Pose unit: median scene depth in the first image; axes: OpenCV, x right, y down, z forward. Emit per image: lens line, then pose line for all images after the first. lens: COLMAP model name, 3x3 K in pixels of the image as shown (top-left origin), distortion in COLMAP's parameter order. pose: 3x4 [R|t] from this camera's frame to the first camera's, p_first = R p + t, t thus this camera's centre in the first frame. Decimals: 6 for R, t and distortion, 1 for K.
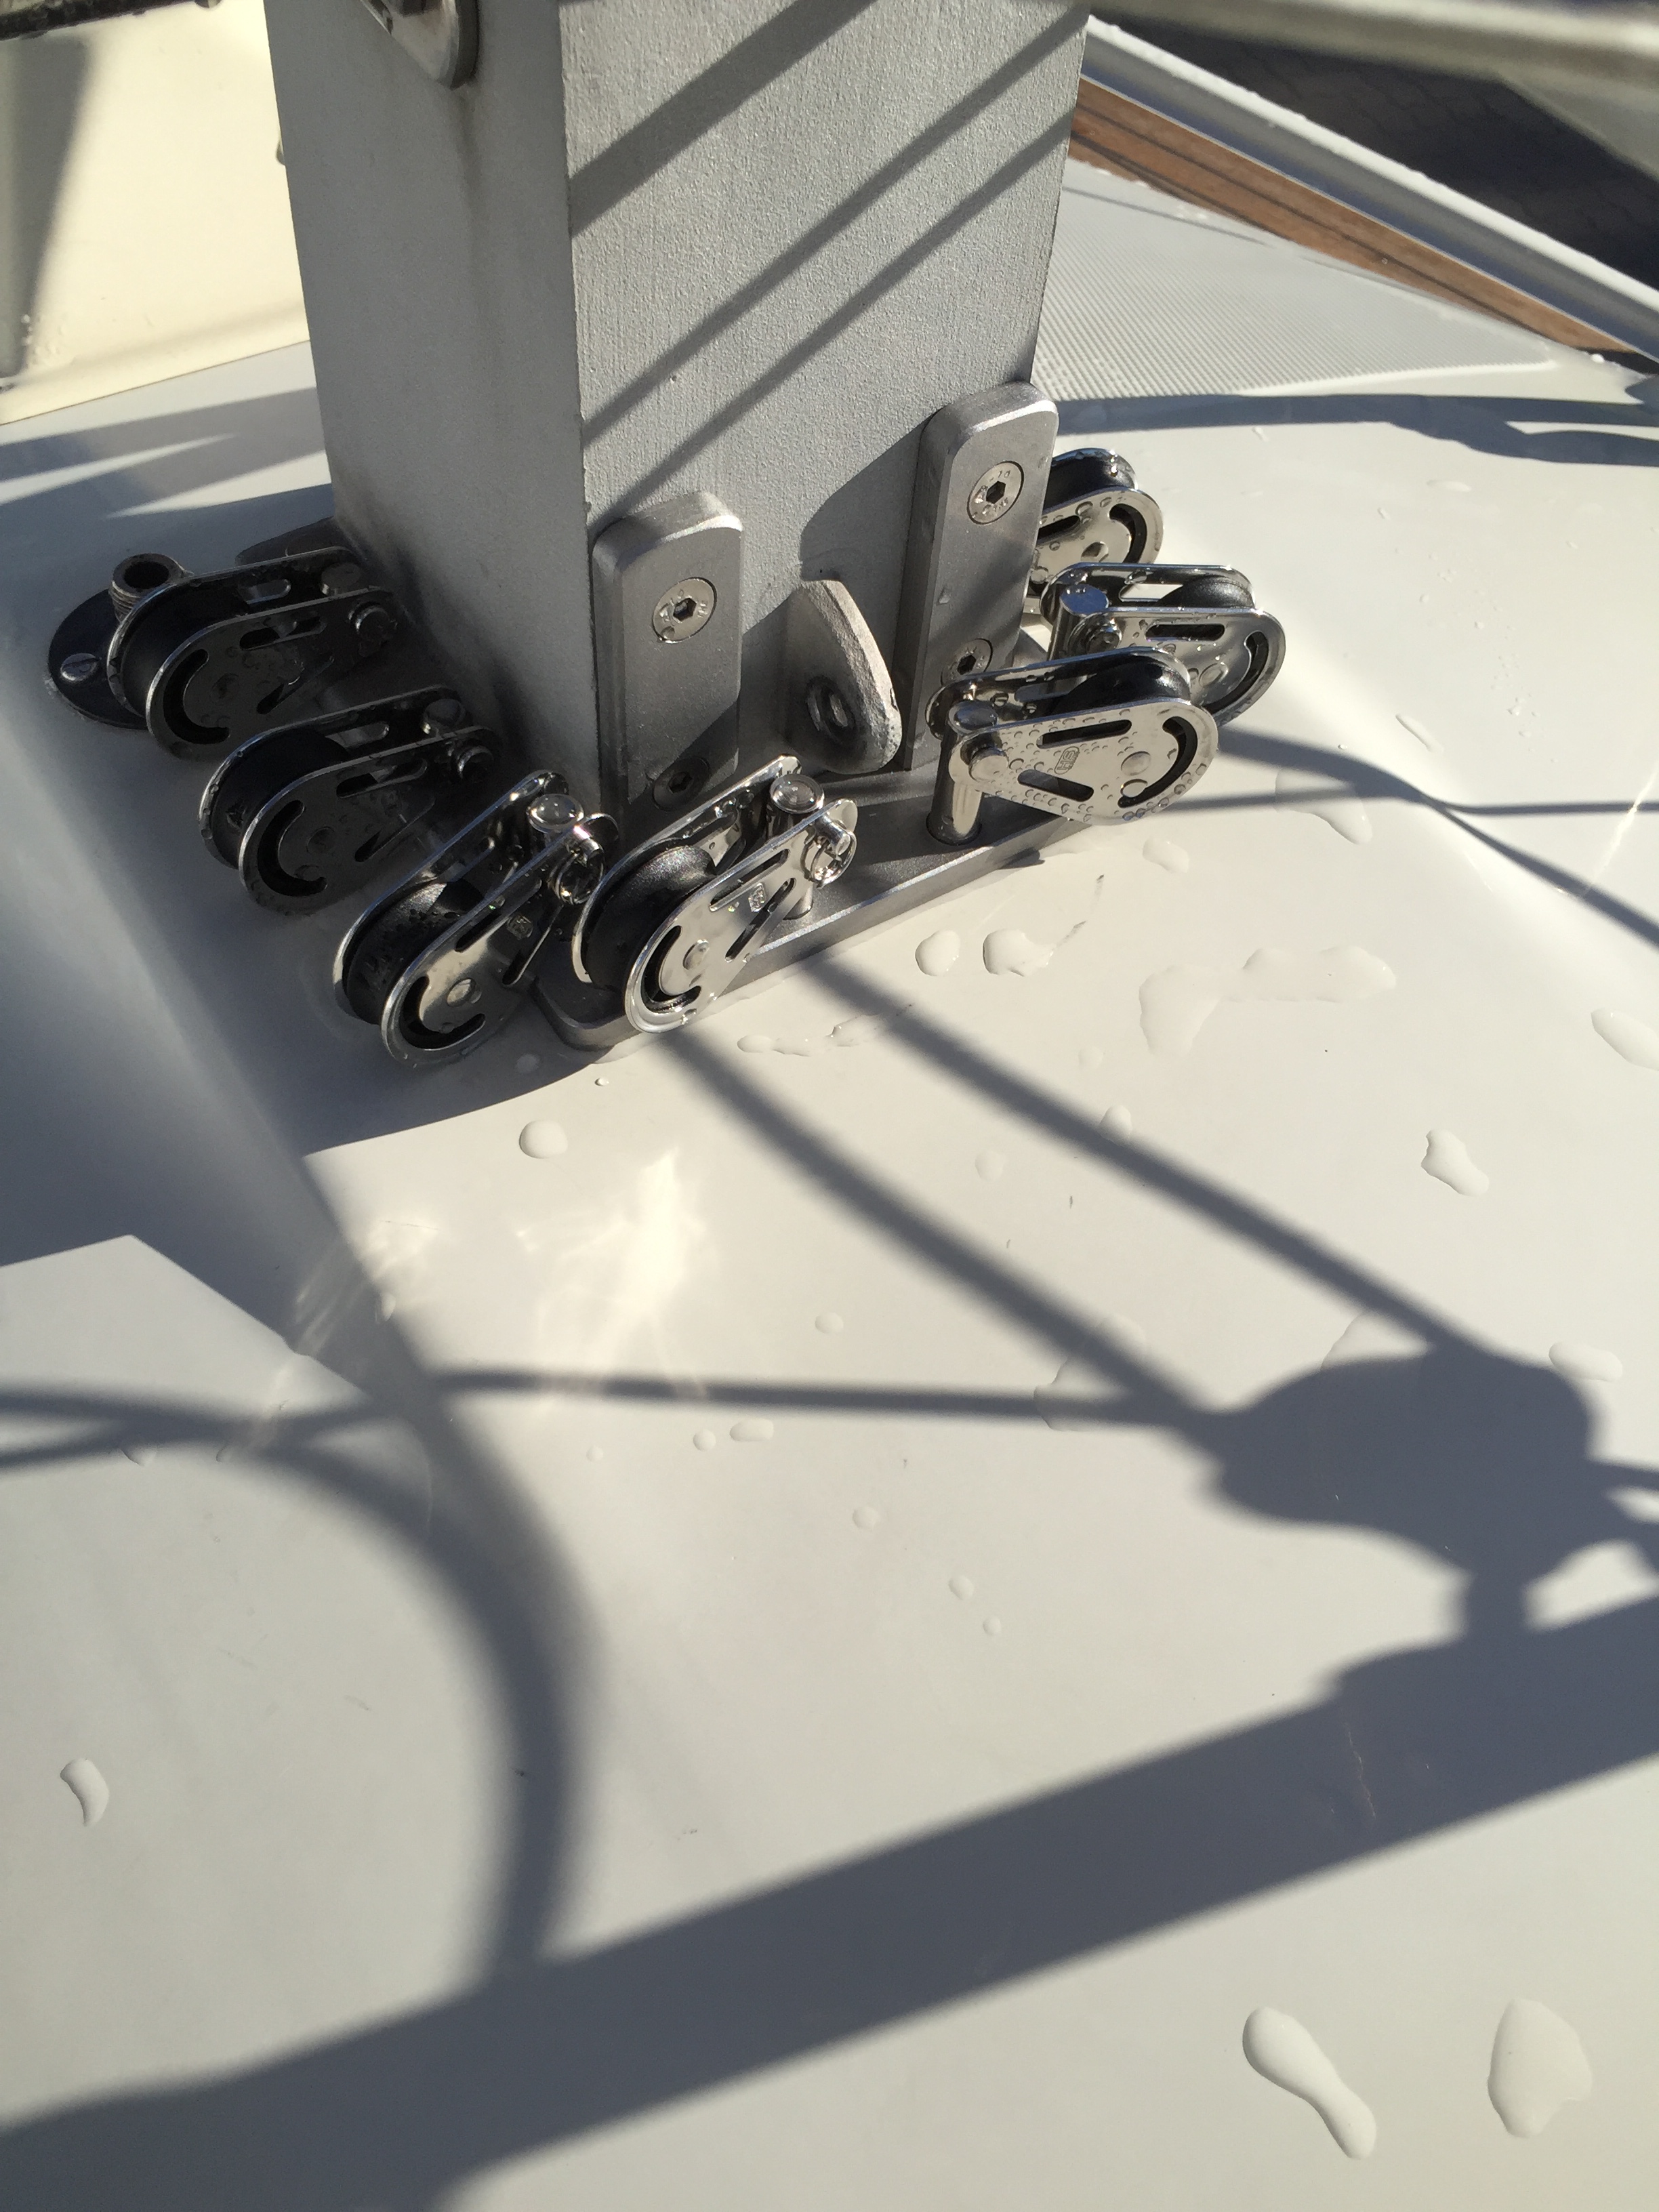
lens RADIAL K [[1858.9, 0, 829.5], [0, 1858.9, 1106.0], [0, 0, 1]] dist [0.006784, 0.003981]
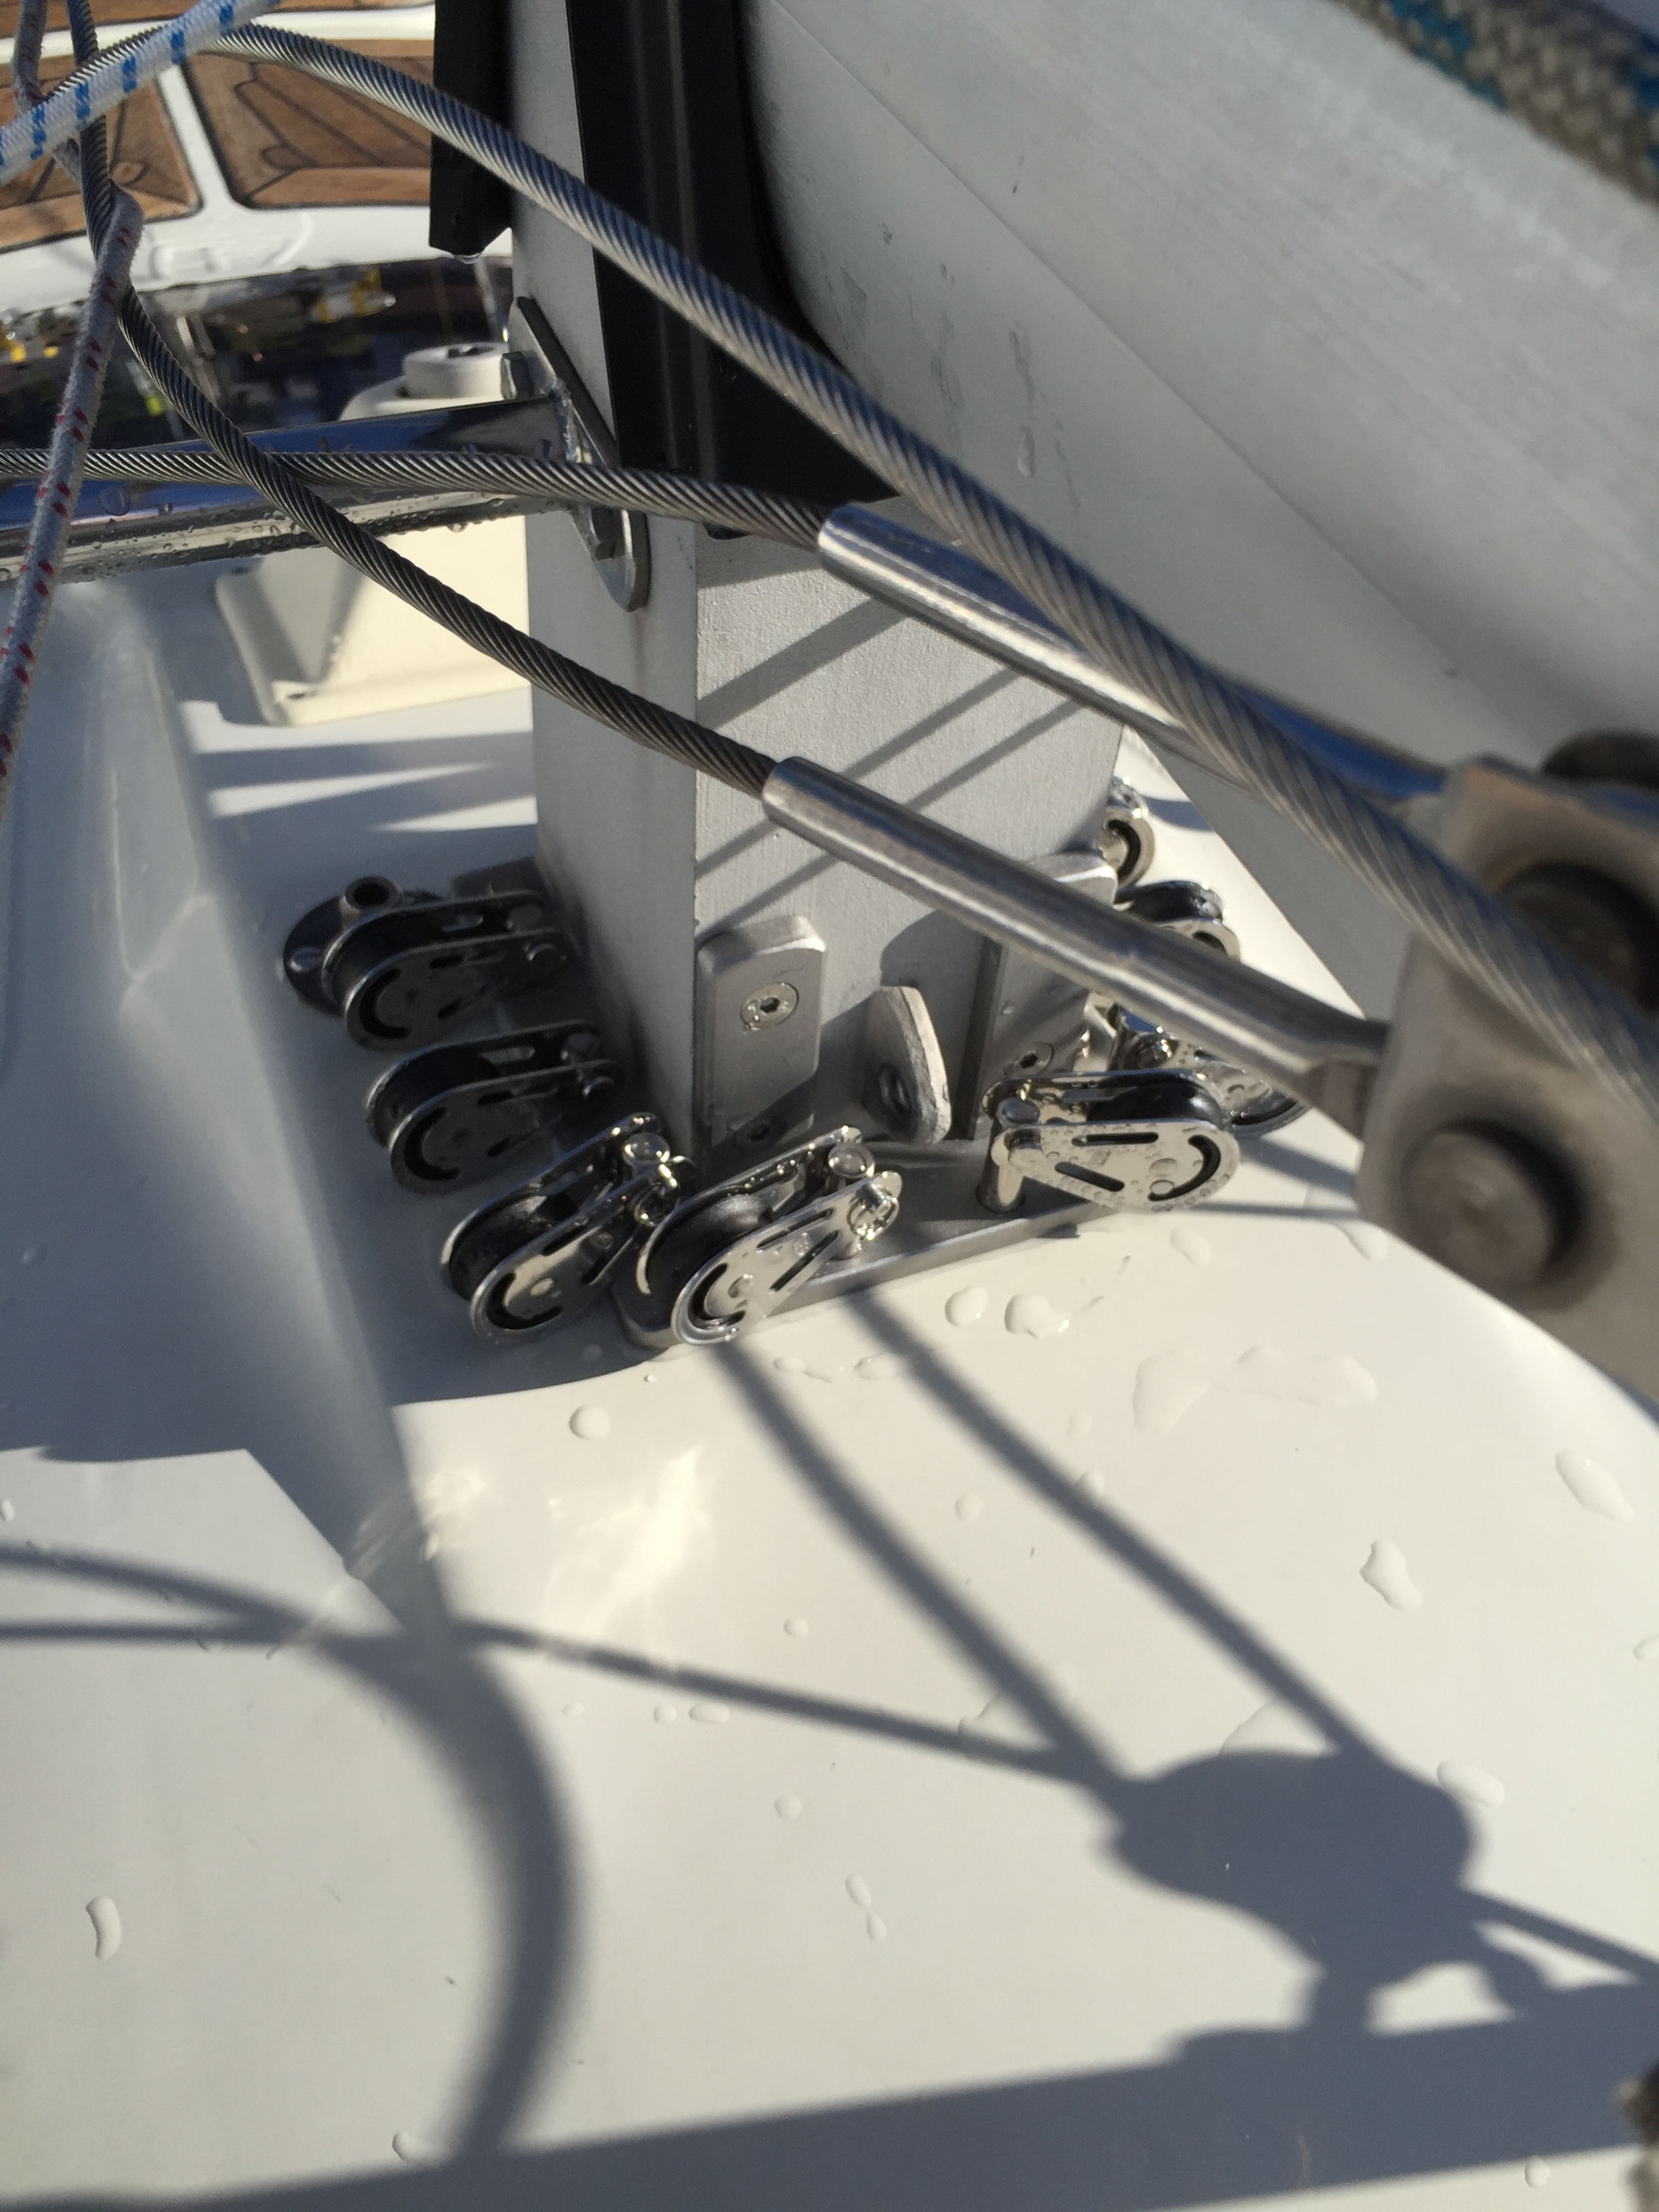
lens RADIAL K [[1863.2, 0, 855.0], [0, 1863.2, 1075.1], [0, 0, 1]] dist [0.011314, 0.006189]
pose [[0.982379, 0.139796, -0.124047, 0.122329], [-0.154644, 0.980722, -0.119455, -0.080494], [0.104957, 0.136533, 0.985060, -0.165430]]
